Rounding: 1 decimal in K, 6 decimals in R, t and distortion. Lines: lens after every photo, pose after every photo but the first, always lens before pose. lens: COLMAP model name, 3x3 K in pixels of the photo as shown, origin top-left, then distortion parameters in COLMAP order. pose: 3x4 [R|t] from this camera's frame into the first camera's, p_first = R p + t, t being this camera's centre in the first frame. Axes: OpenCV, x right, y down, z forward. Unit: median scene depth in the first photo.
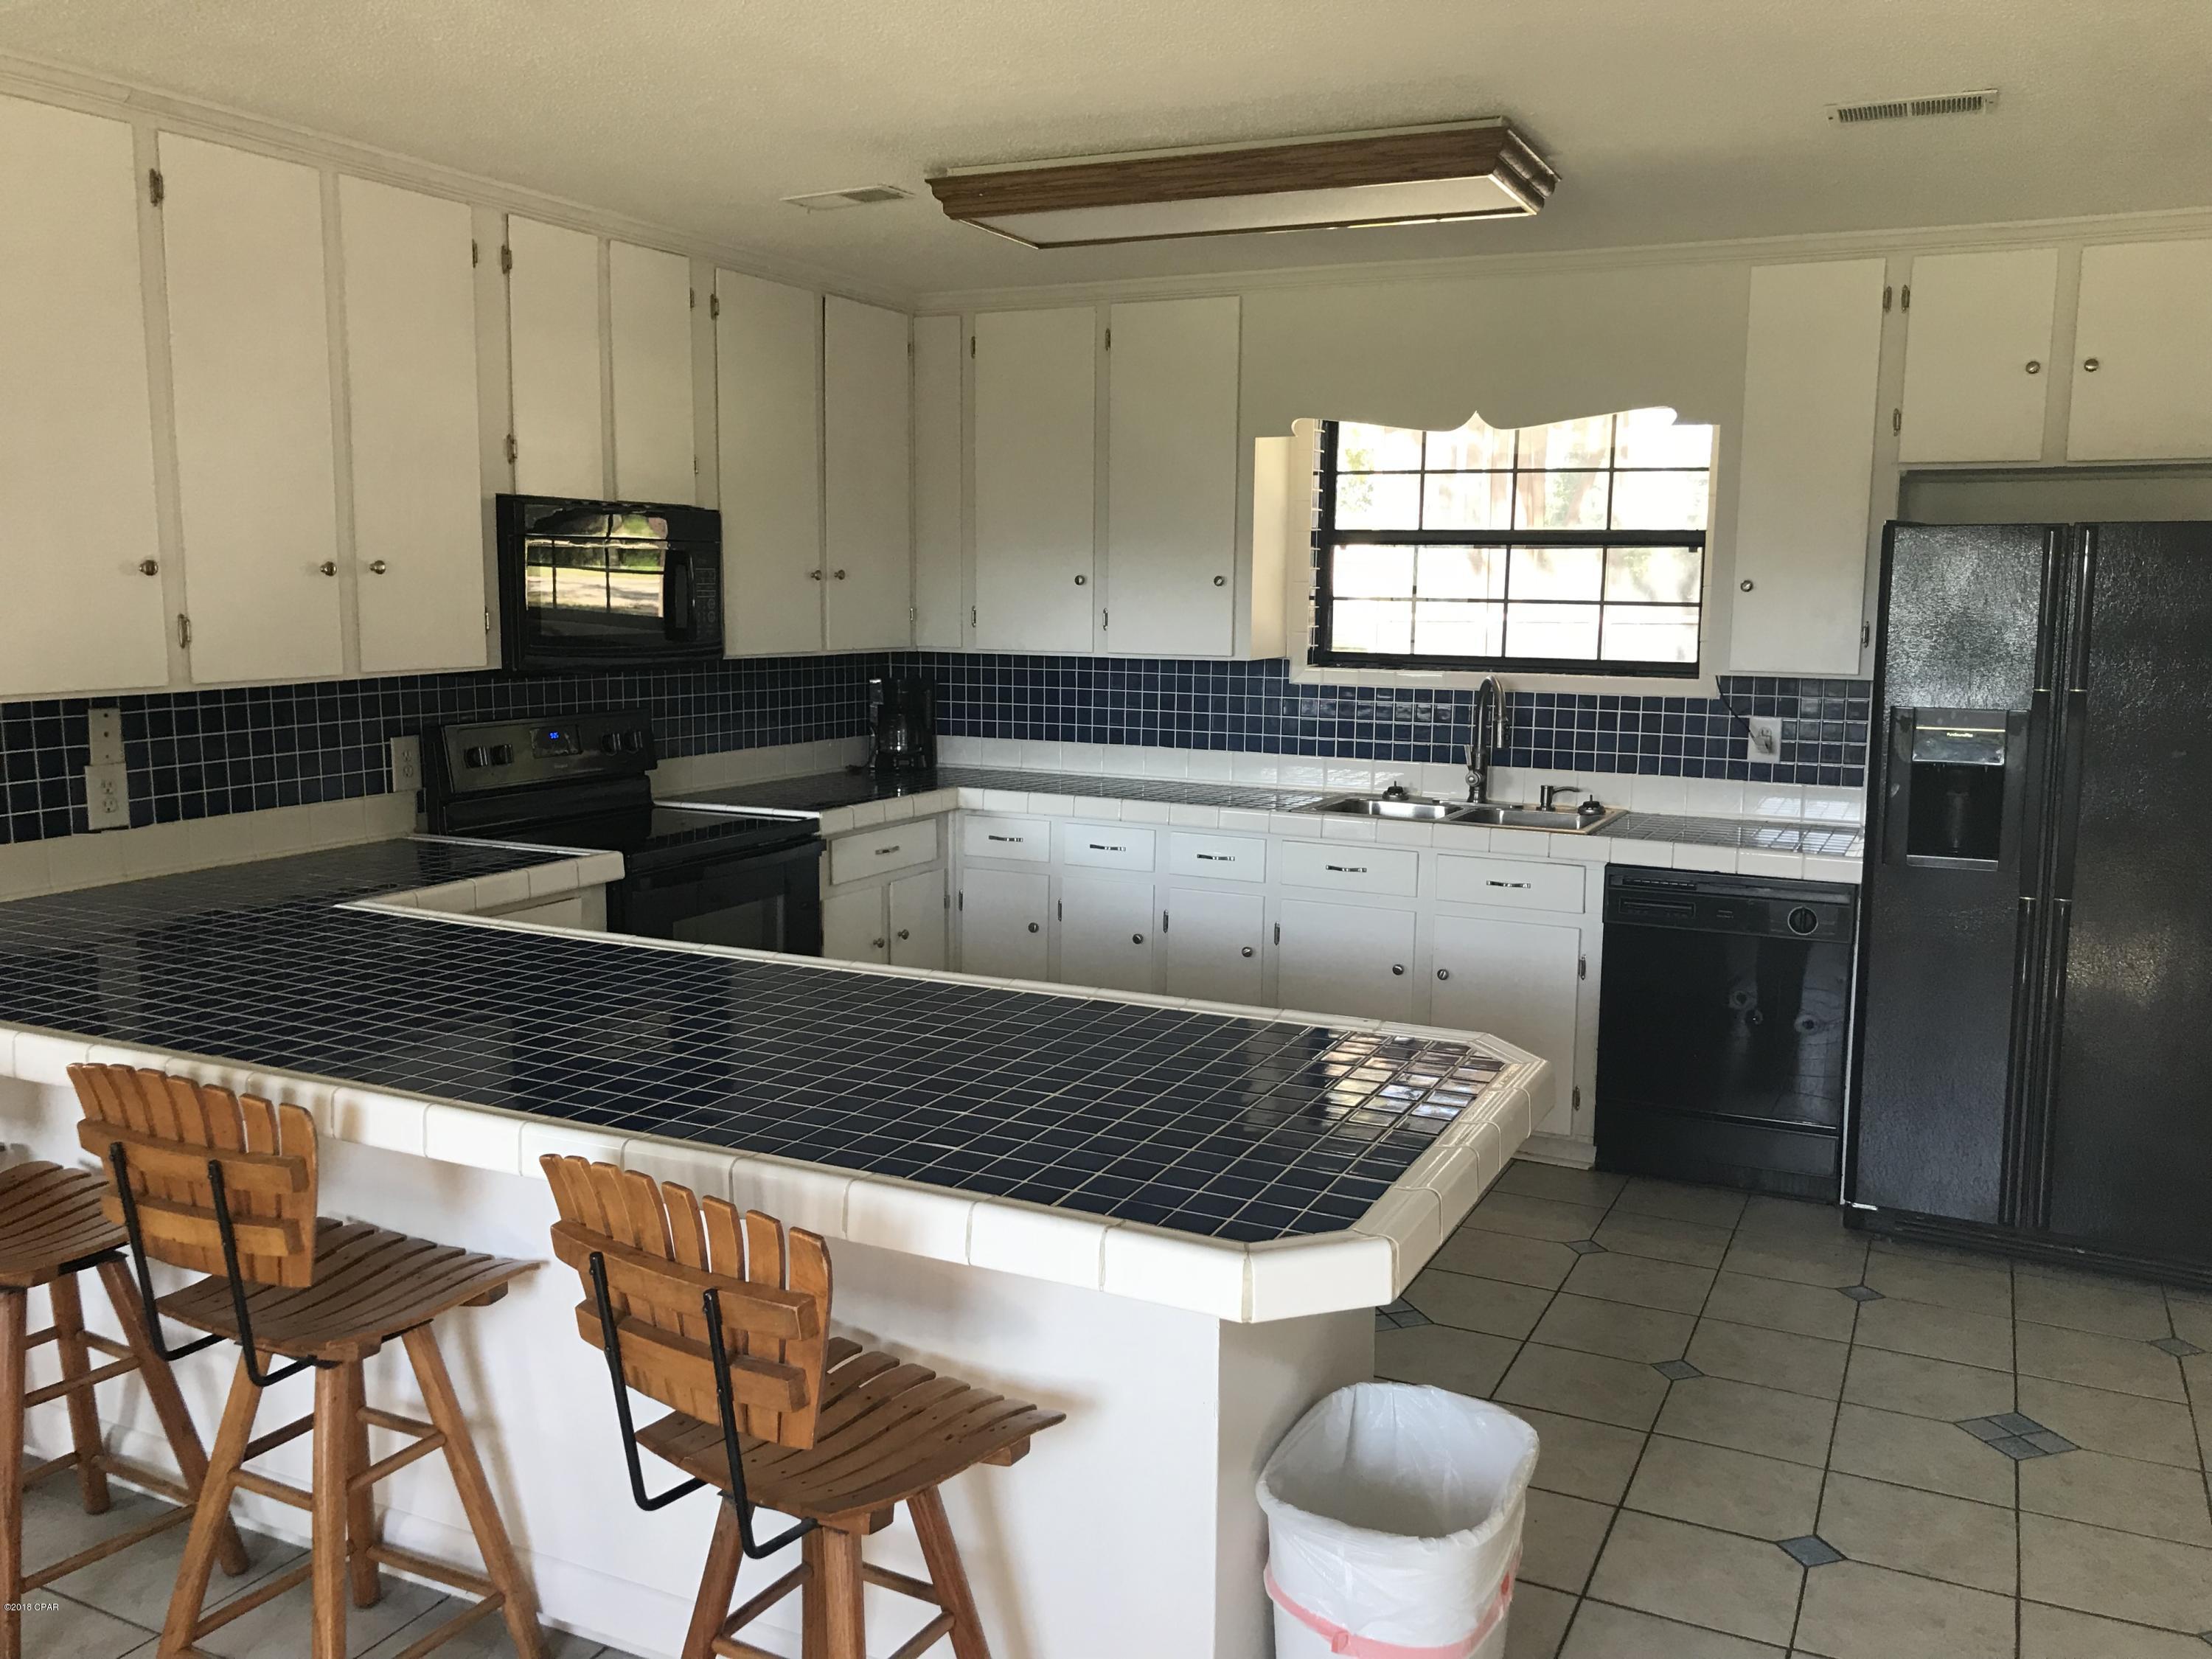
lens RADIAL K [[1820.5, 0, 1106.0], [0, 1820.5, 829.5], [0, 0, 1]] dist [0.013345, 0.001941]
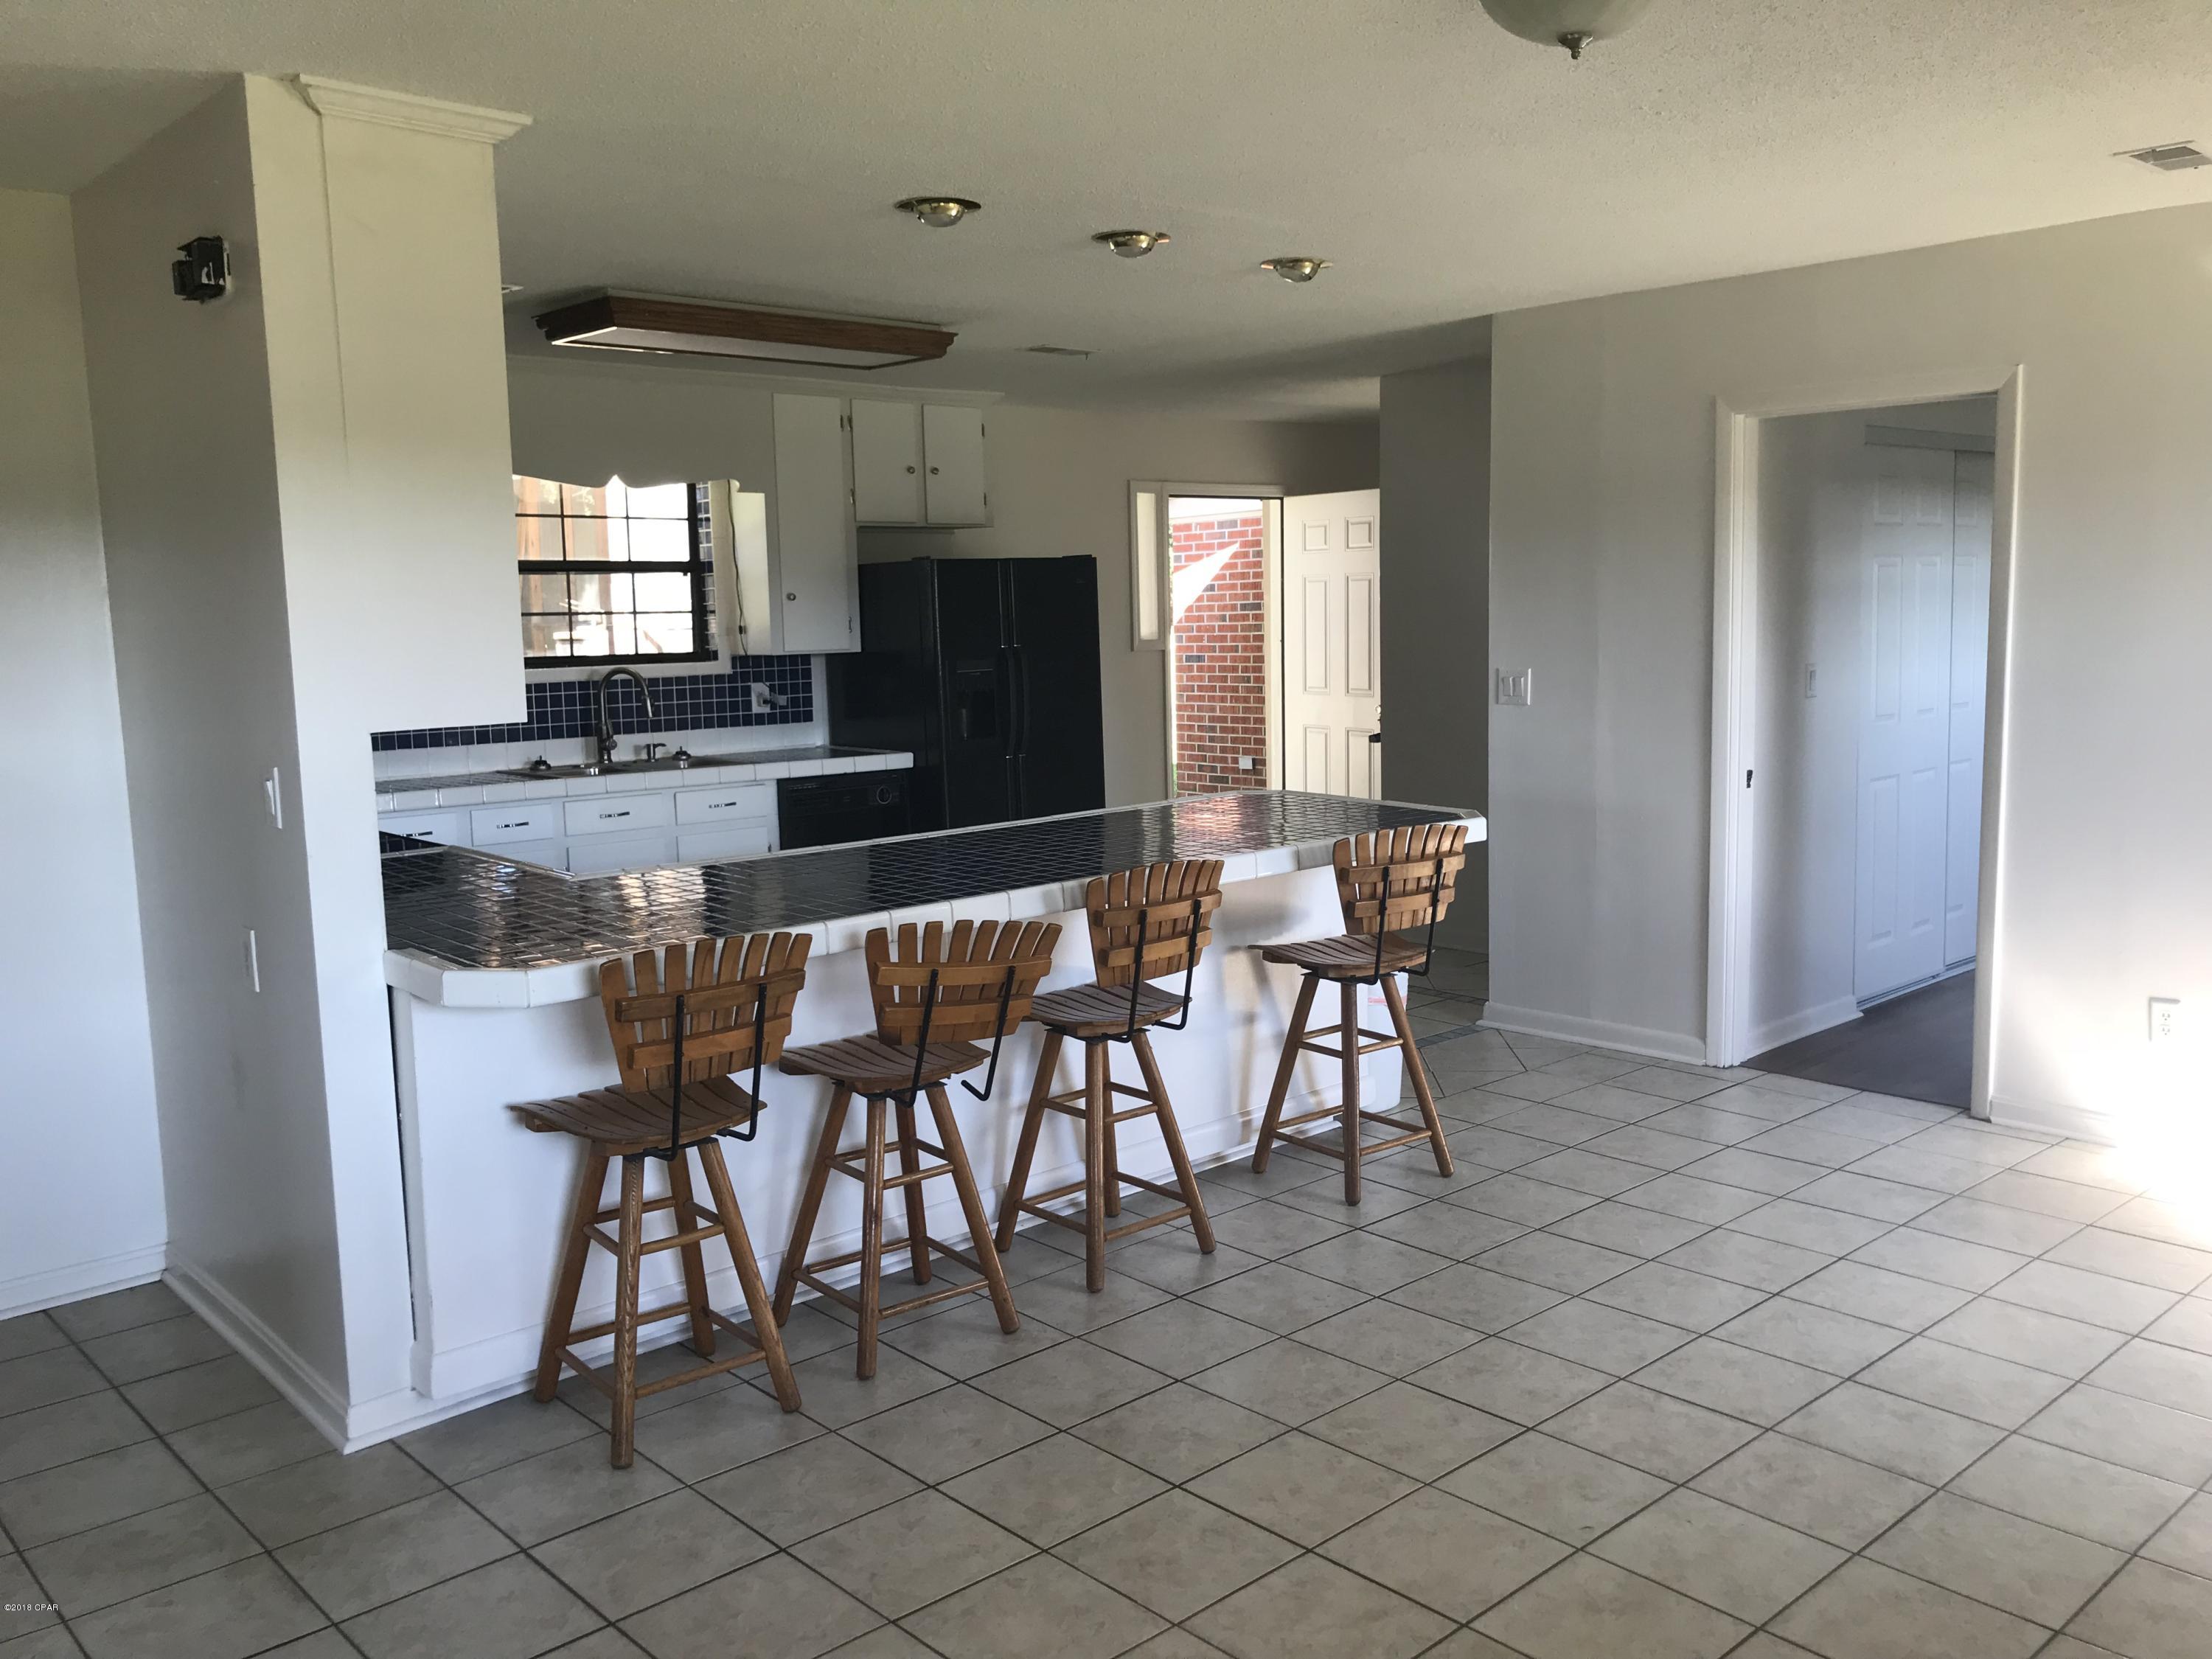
lens RADIAL K [[1820.5, 0, 1106.0], [0, 1820.5, 829.5], [0, 0, 1]] dist [0.013345, 0.001941]
pose [[0.372316, -0.129254, 0.919061, -0.931306], [0.153276, 0.985221, 0.076465, -0.012604], [-0.915362, 0.112400, 0.386625, 0.154654]]
